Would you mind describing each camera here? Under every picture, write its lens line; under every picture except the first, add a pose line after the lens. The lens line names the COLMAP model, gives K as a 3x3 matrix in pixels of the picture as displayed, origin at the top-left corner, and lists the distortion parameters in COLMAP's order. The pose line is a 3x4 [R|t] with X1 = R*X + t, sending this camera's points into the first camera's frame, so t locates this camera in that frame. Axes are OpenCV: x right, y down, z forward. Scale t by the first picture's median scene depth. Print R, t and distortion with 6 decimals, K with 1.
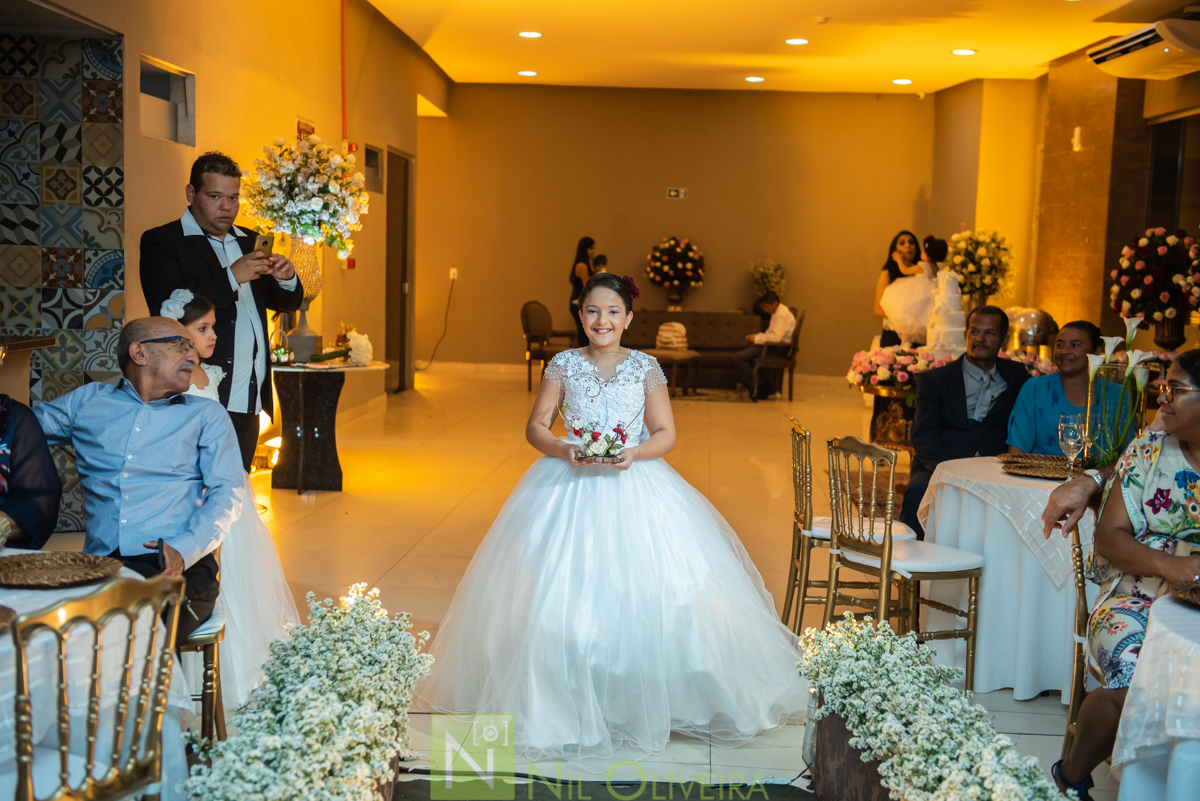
lens RADIAL K [[1575.9, 0, 600.0], [0, 1575.9, 400.5], [0, 0, 1]] dist [0.134758, -0.018963]
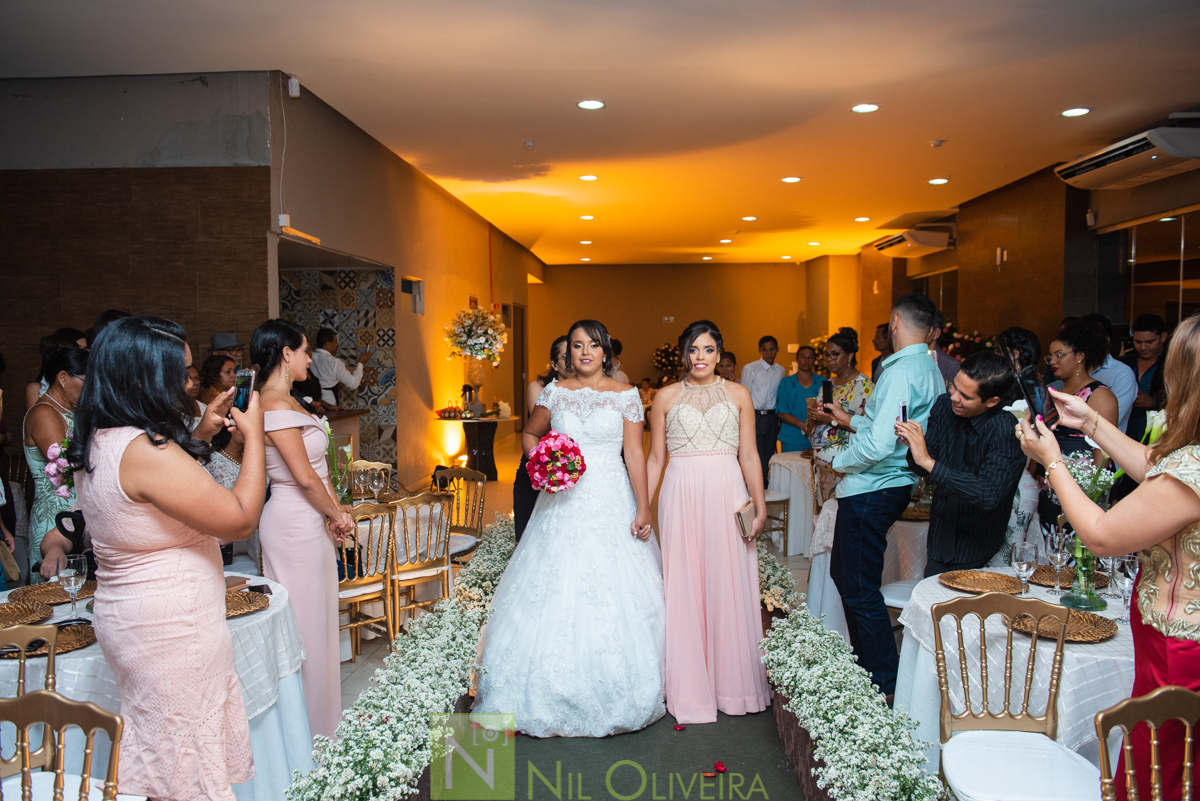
lens RADIAL K [[942.2, 0, 600.0], [0, 942.2, 400.5], [0, 0, 1]] dist [-0.025141, -0.001307]
pose [[0.998762, -0.031663, -0.038374, 0.016756], [0.030225, 0.998839, -0.037500, 0.004363], [0.039517, 0.036294, 0.998560, -0.201025]]
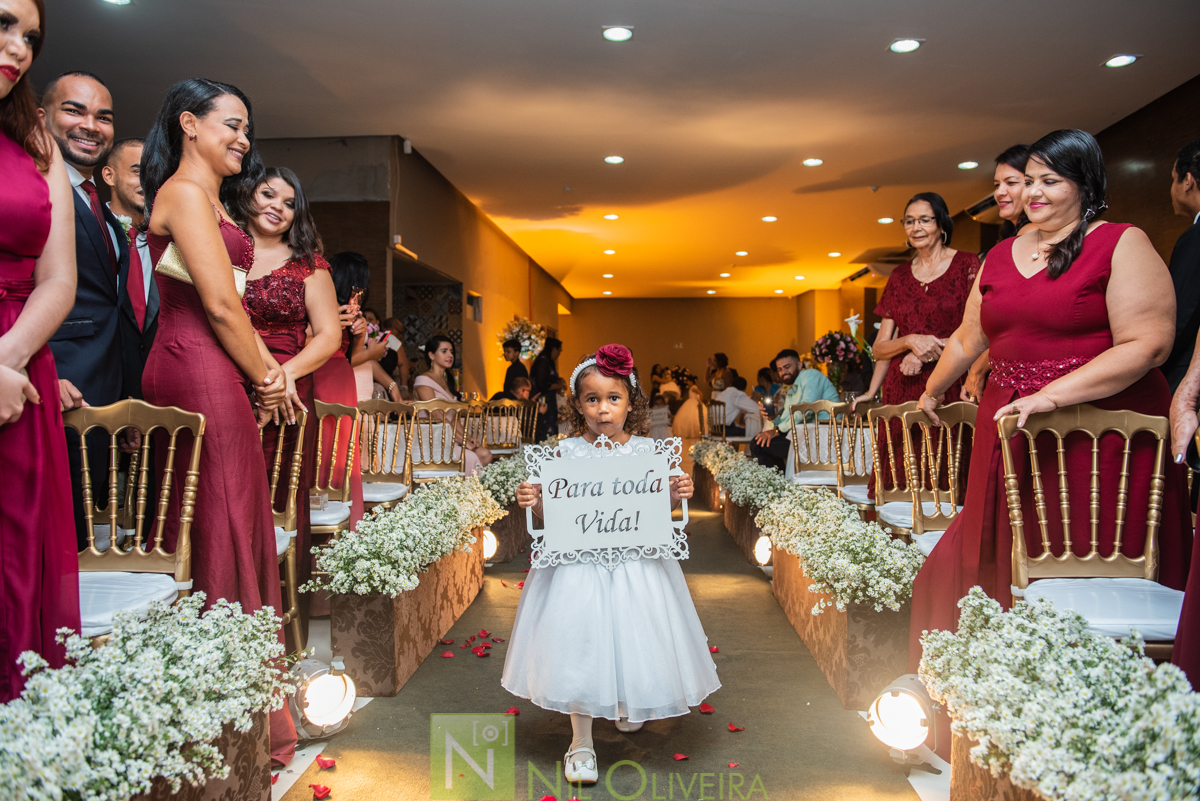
lens RADIAL K [[907.9, 0, 600.0], [0, 907.9, 400.5], [0, 0, 1]] dist [-0.028211, -0.001039]
pose [[0.997960, -0.027791, -0.057484, 0.023535], [0.022605, 0.995777, -0.088982, 0.103543], [0.059715, 0.087501, 0.994373, -0.458927]]
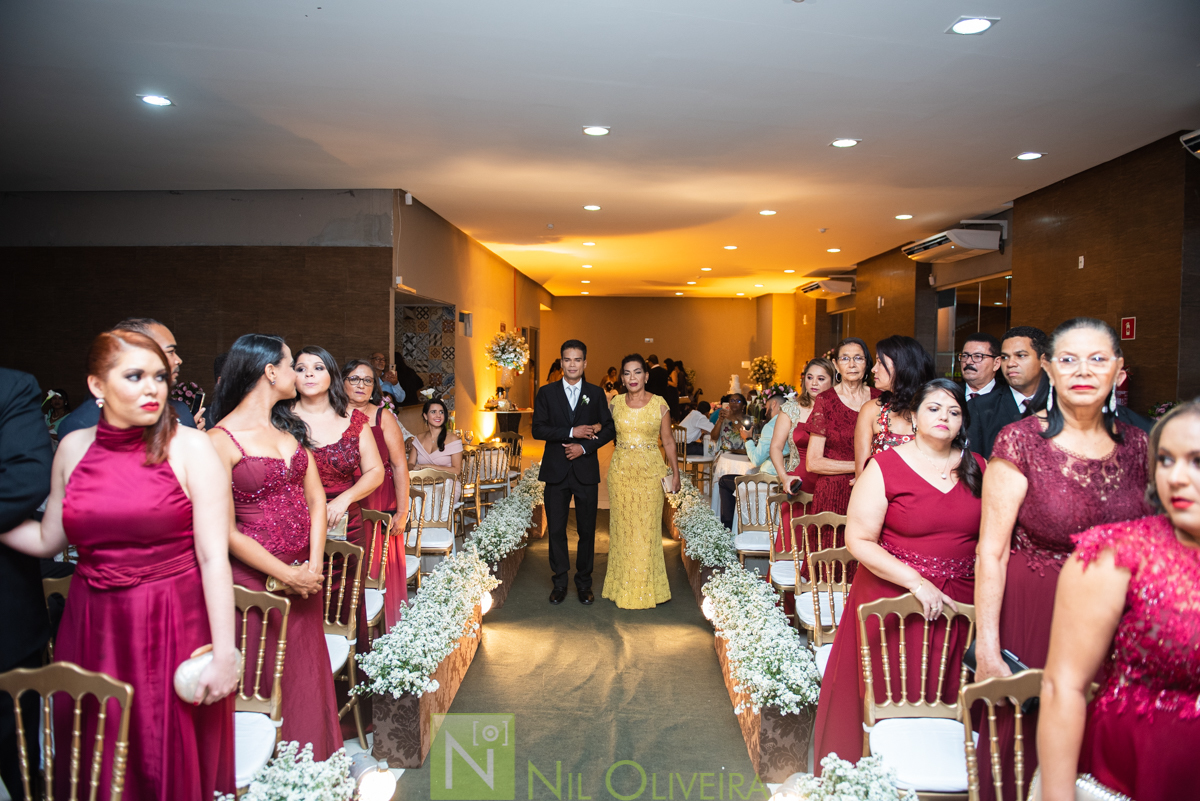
lens RADIAL K [[844.5, 0, 604.6], [0, 844.5, 398.2], [0, 0, 1]] dist [-0.033063, 0.001460]
pose [[0.999544, -0.015075, -0.026162, 0.028996], [0.013800, 0.998740, -0.048255, 0.031083], [0.026856, 0.047872, 0.998492, -0.529121]]
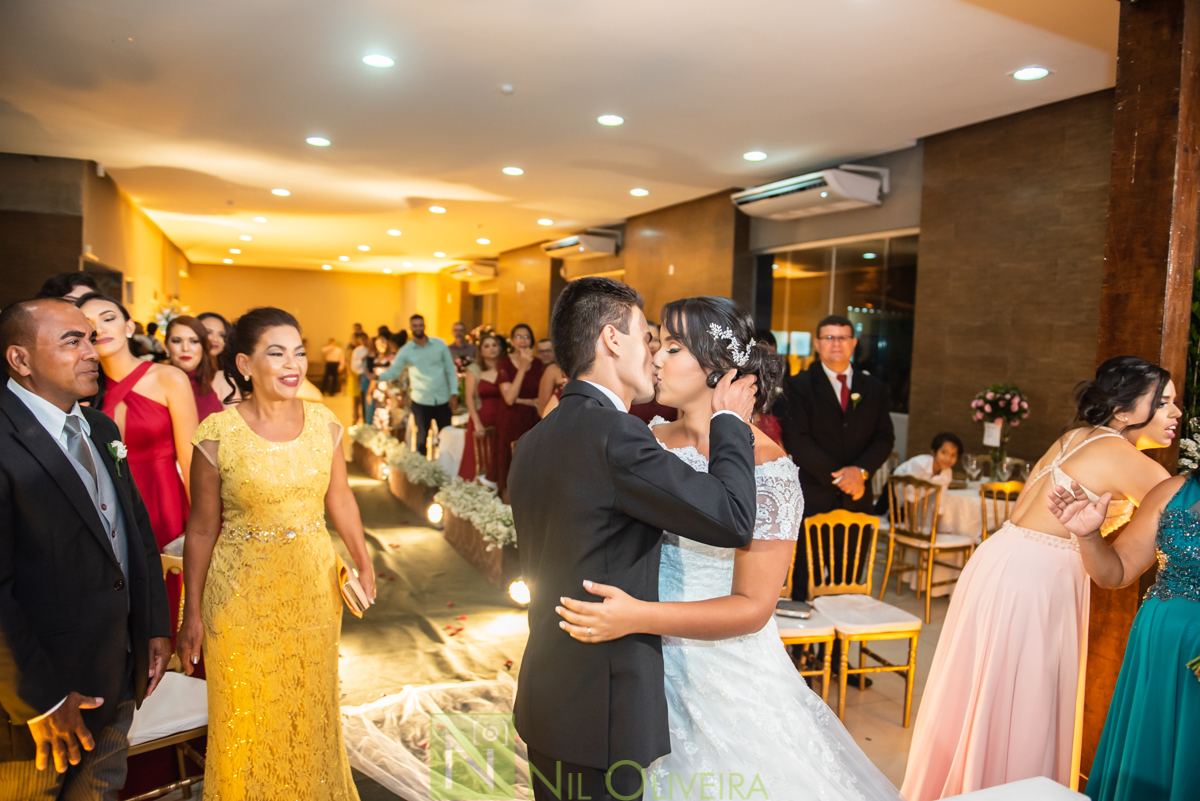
lens RADIAL K [[858.2, 0, 593.0], [0, 858.2, 398.6], [0, 0, 1]] dist [-0.025818, -0.002191]
pose [[0.920139, -0.021627, 0.390995, -0.090788], [0.027088, 0.999597, -0.008455, 0.048032], [-0.390654, 0.018371, 0.920354, -0.746801]]
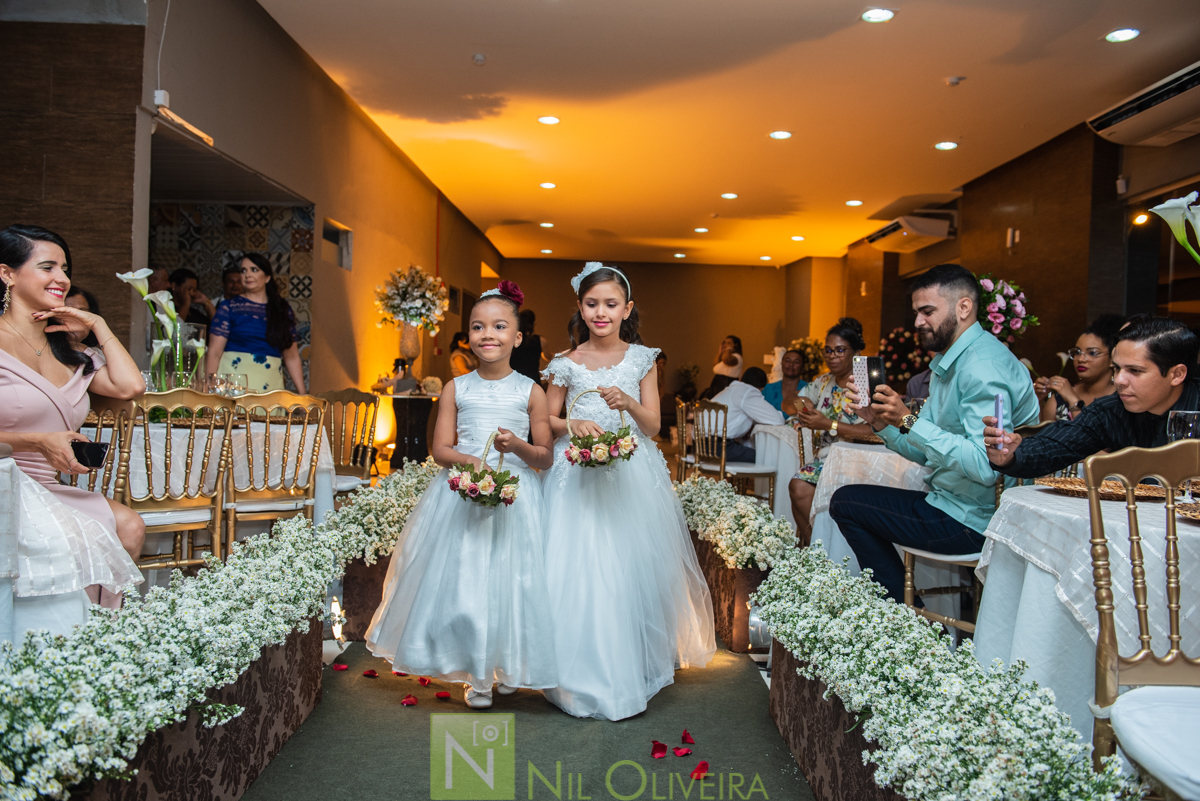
lens RADIAL K [[980.2, 0, 600.0], [0, 980.2, 400.5], [0, 0, 1]] dist [-0.015412, -0.009041]
pose [[0.999985, 0.005321, 0.001327, 0.021207], [-0.005205, 0.997125, -0.075596, 0.063589], [-0.001726, 0.075588, 0.997138, -0.074164]]
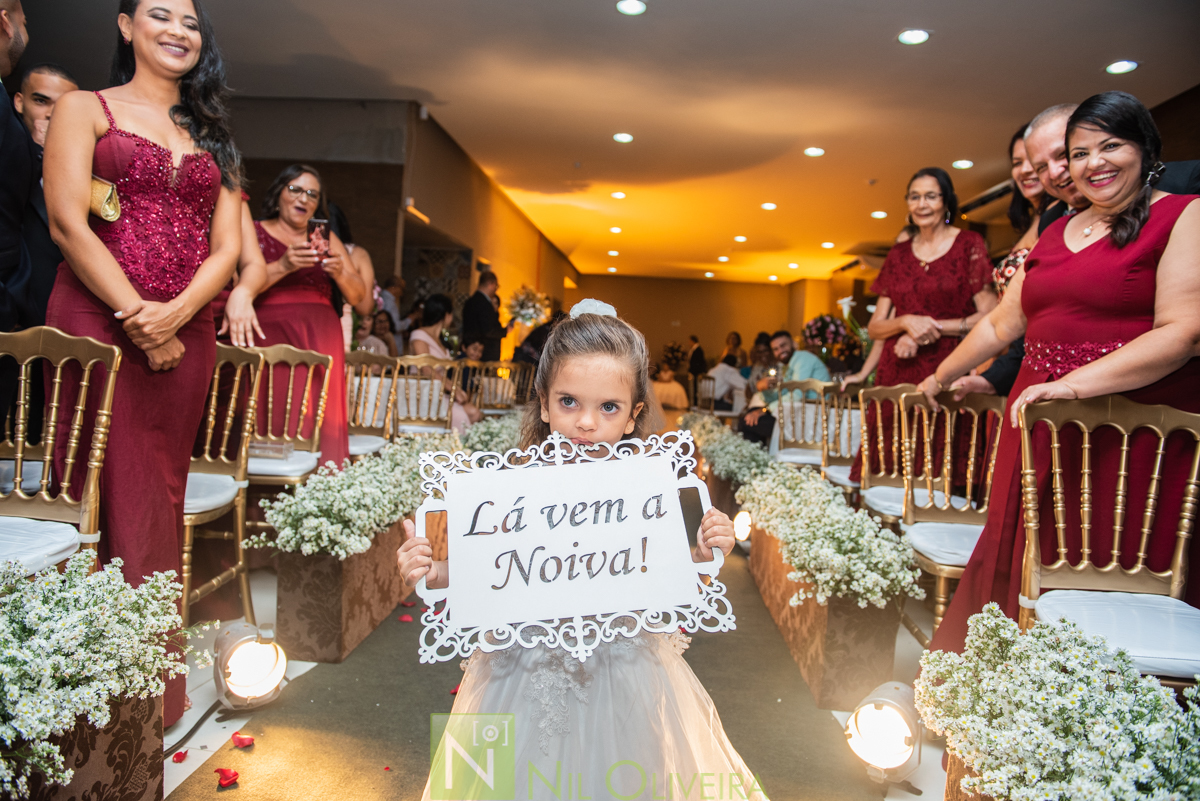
lens RADIAL K [[833.2, 0, 598.0], [0, 833.2, 402.3], [0, 0, 1]] dist [-0.042368, -0.001164]
pose [[0.997577, 0.033588, -0.060927, 0.028737], [-0.036752, 0.997992, -0.051581, 0.102226], [0.059072, 0.053695, 0.996809, -0.414093]]
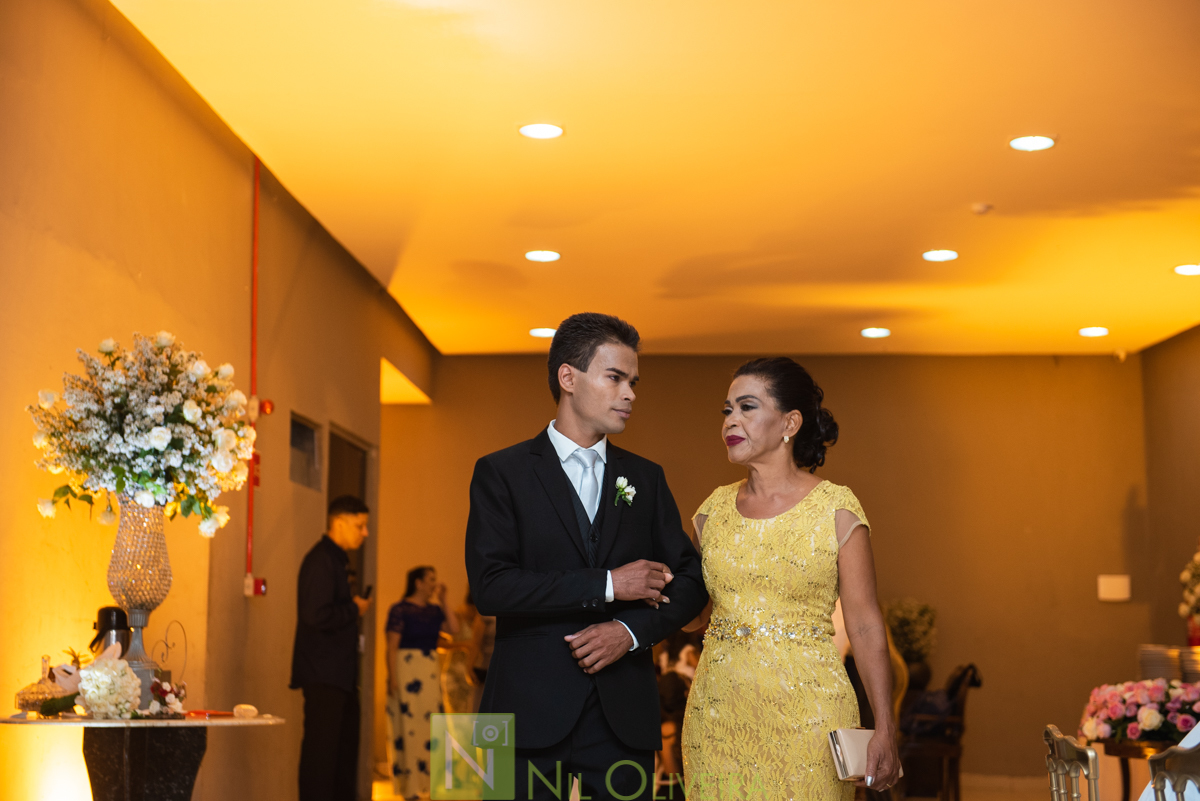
lens RADIAL K [[2075.7, 0, 600.0], [0, 2075.7, 400.5], [0, 0, 1]] dist [0.096624, 0.107993]
pose [[0.999305, -0.024439, -0.028158, 0.006083], [0.017880, 0.976831, -0.213264, 0.029466], [0.032718, 0.212613, 0.976589, 0.244336]]
